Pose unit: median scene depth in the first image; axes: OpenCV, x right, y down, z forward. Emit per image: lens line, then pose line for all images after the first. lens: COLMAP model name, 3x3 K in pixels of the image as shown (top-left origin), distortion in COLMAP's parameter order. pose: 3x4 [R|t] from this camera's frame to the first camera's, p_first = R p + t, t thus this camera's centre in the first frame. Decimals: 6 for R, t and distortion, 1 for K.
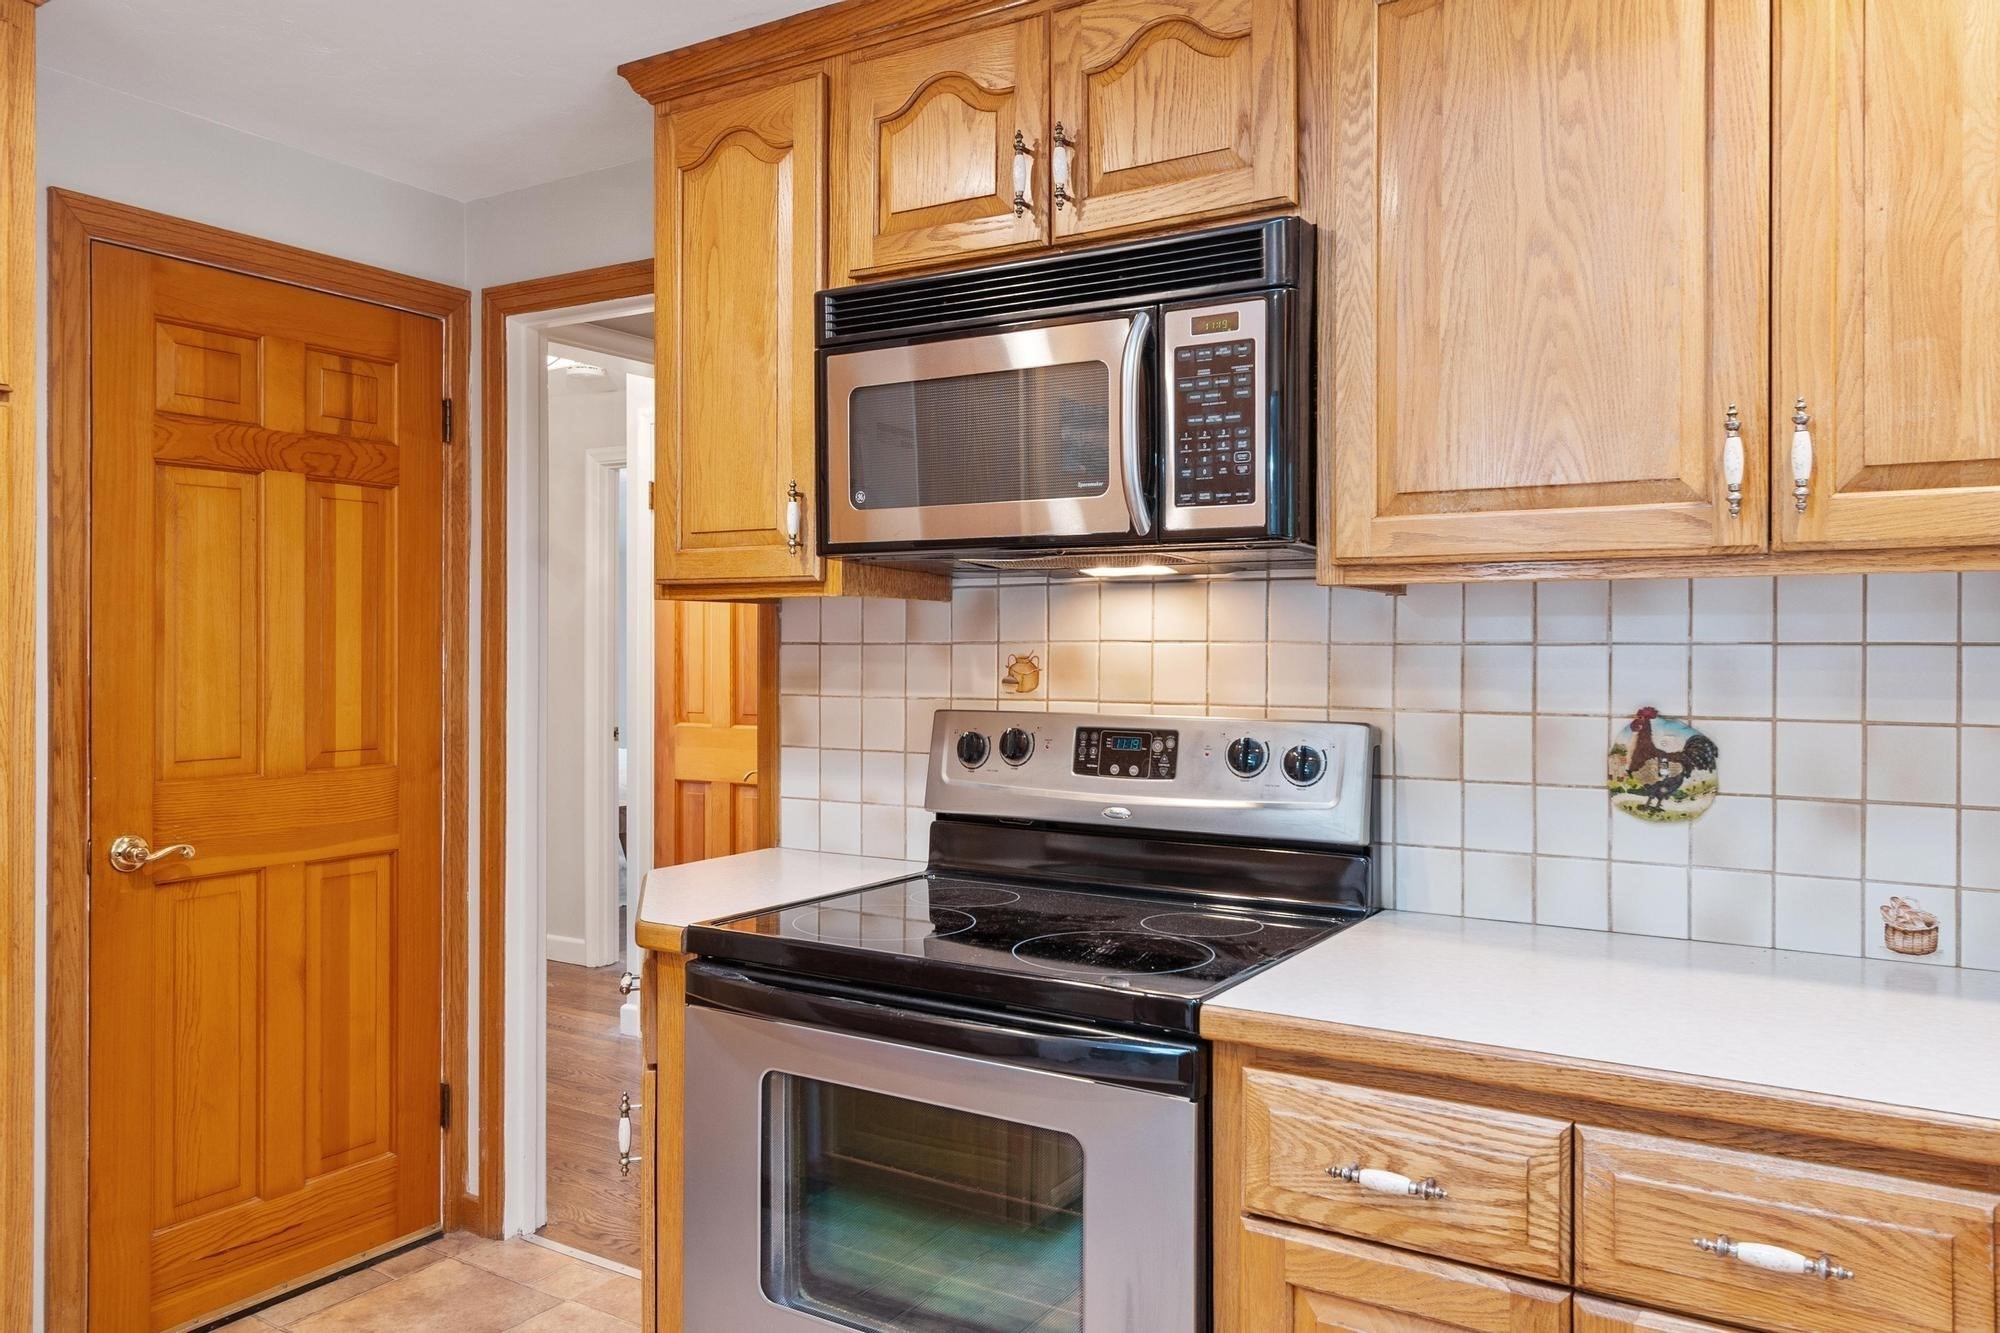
lens RADIAL K [[1431.6, 0, 1012.7], [0, 1431.6, 646.1], [0, 0, 1]] dist [0.005026, 0.005643]
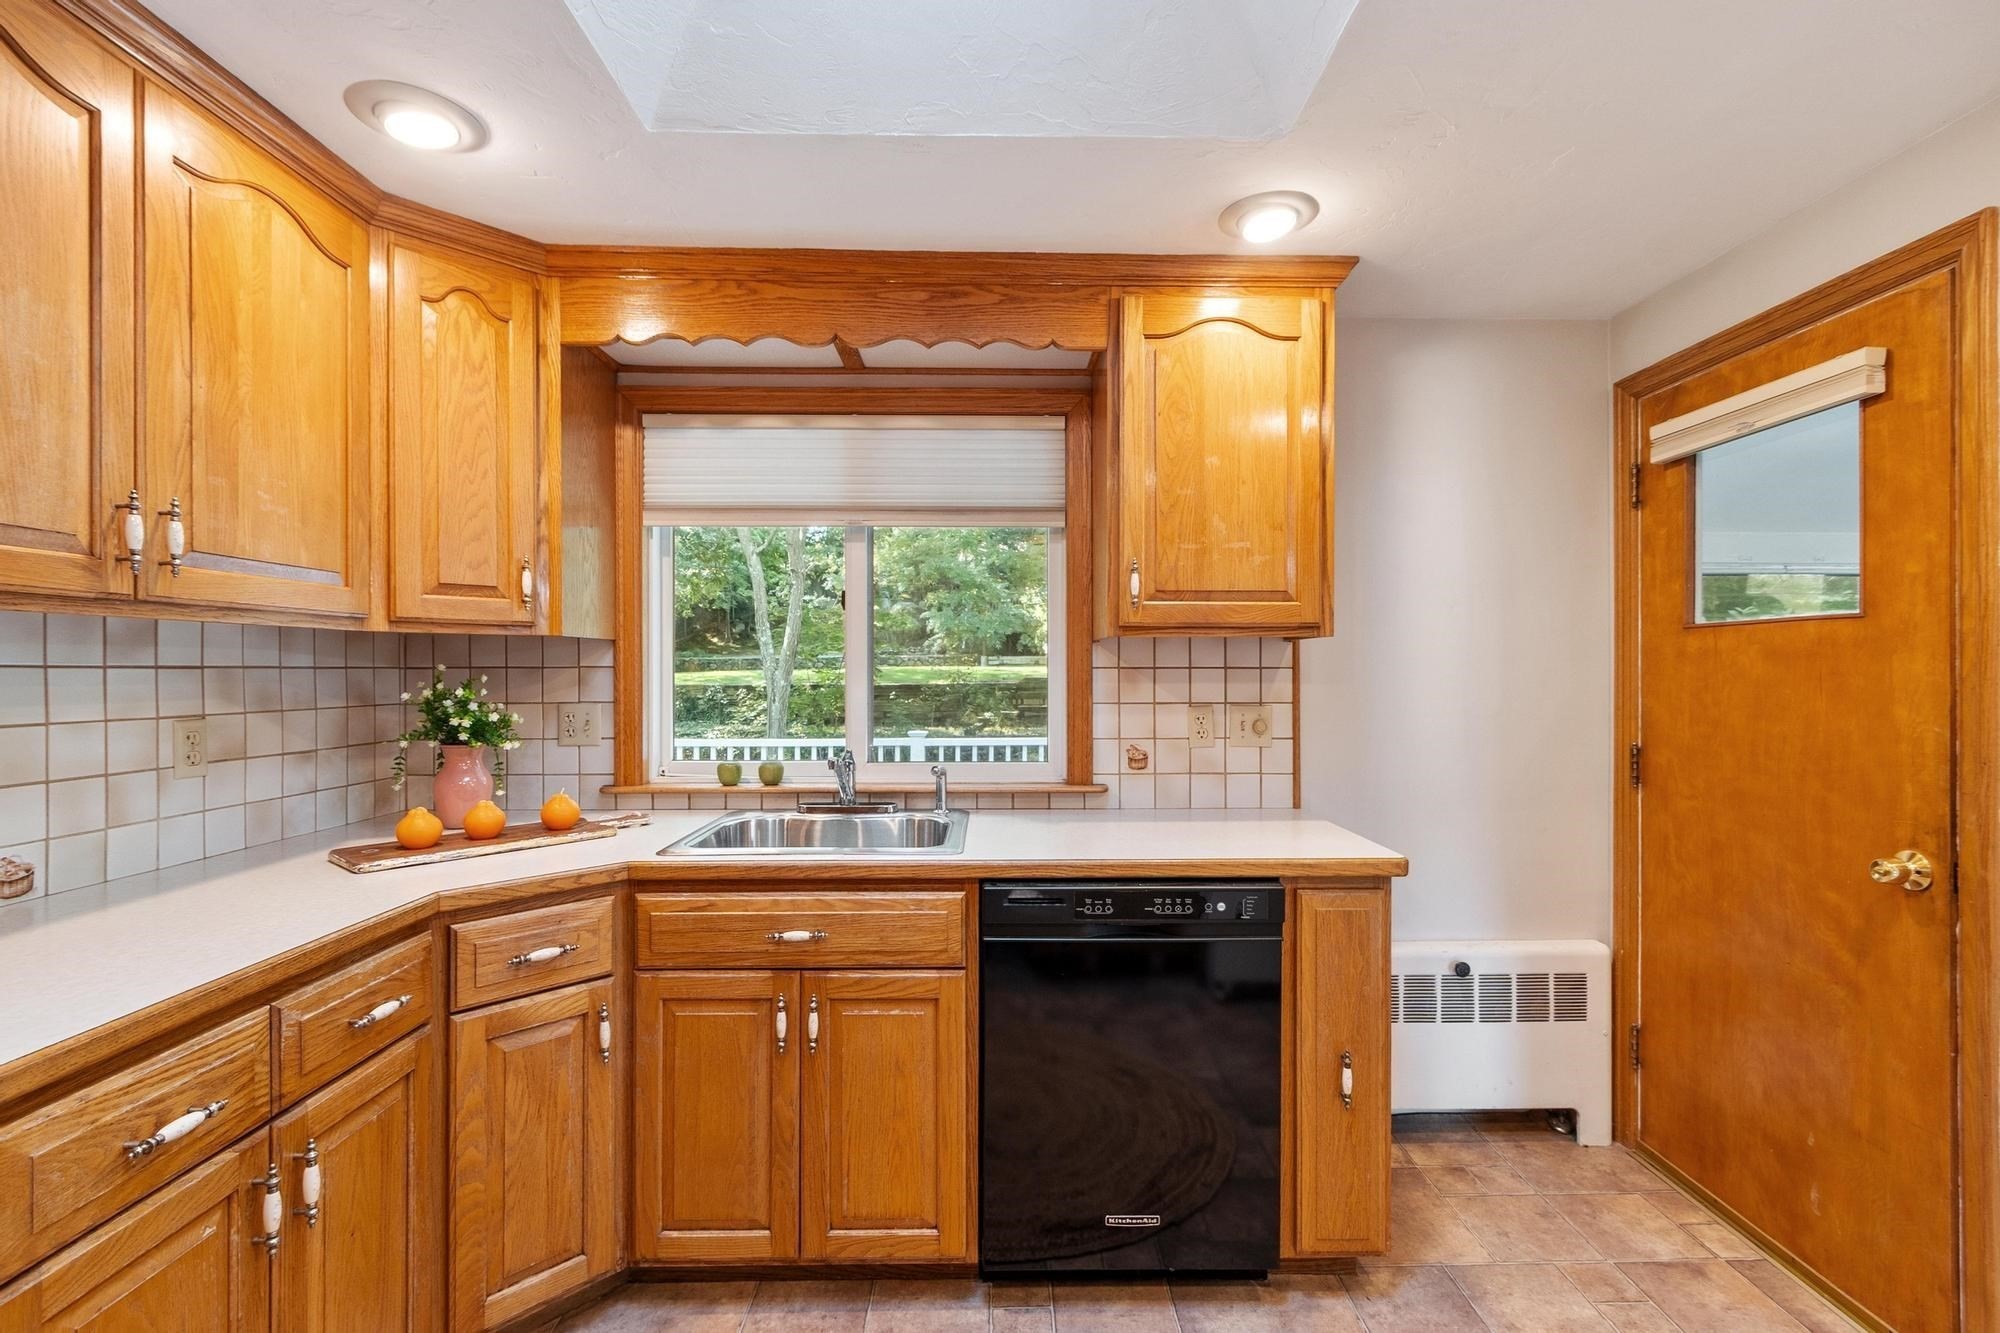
lens RADIAL K [[874.1, 0, 1006.1], [0, 874.1, 671.2], [0, 0, 1]] dist [-0.001268, 0.001069]
pose [[-0.543410, -0.001789, 0.839466, -0.520289], [0.000297, 0.999997, 0.002324, 0.001293], [-0.839467, 0.001513, -0.543408, 0.611330]]
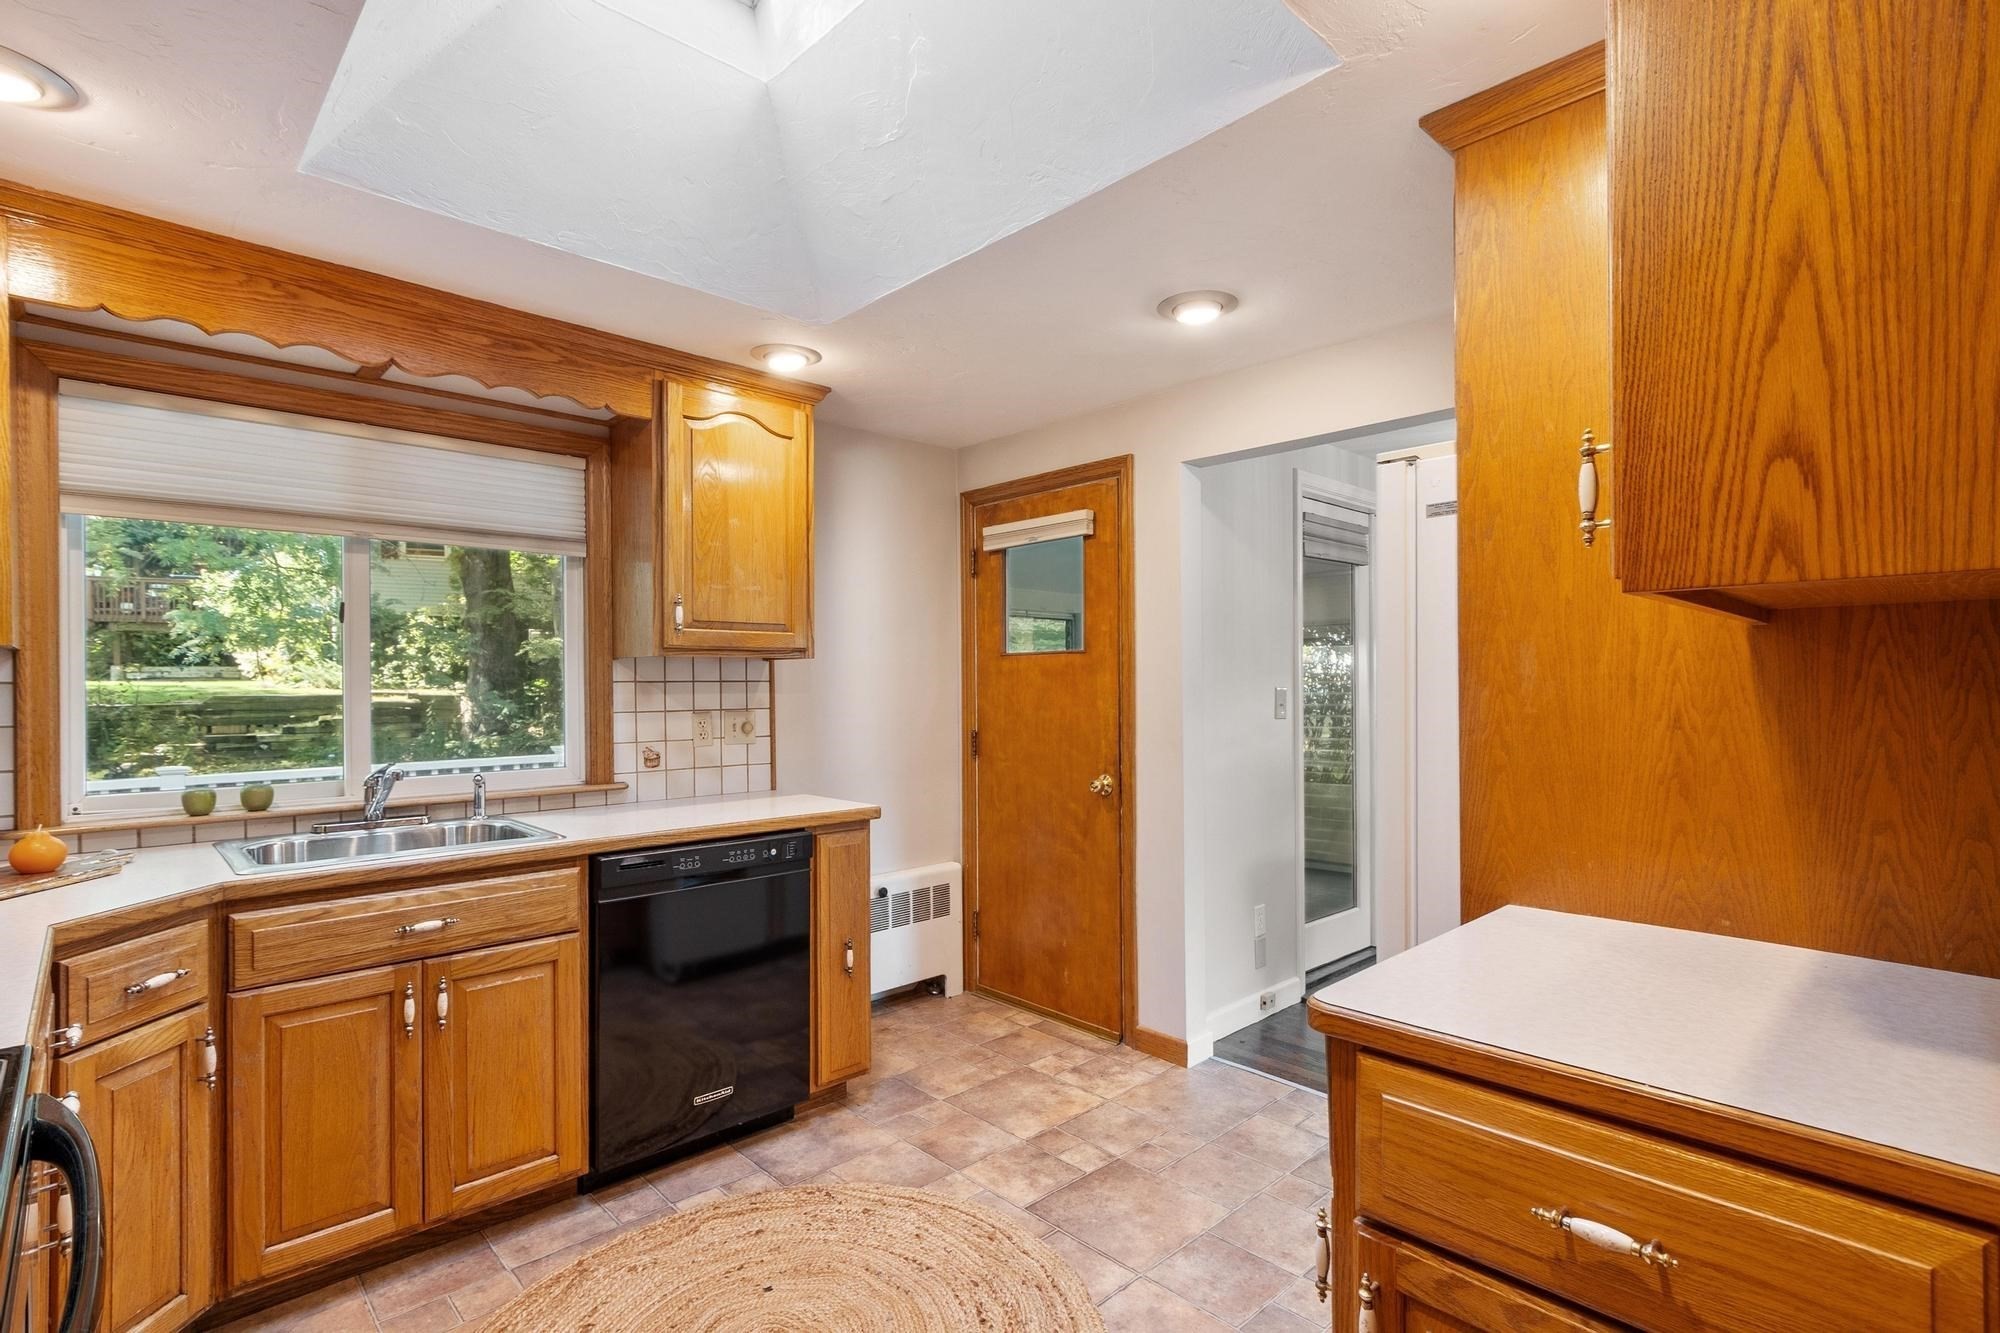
lens RADIAL K [[932.2, 0, 997.0], [0, 932.2, 690.2], [0, 0, 1]] dist [0.003177, -0.001813]
pose [[-0.964801, 0.001980, 0.262975, -0.551842], [0.004816, 0.999937, 0.010141, 0.000636], [-0.262938, 0.011051, -0.964749, 1.156793]]
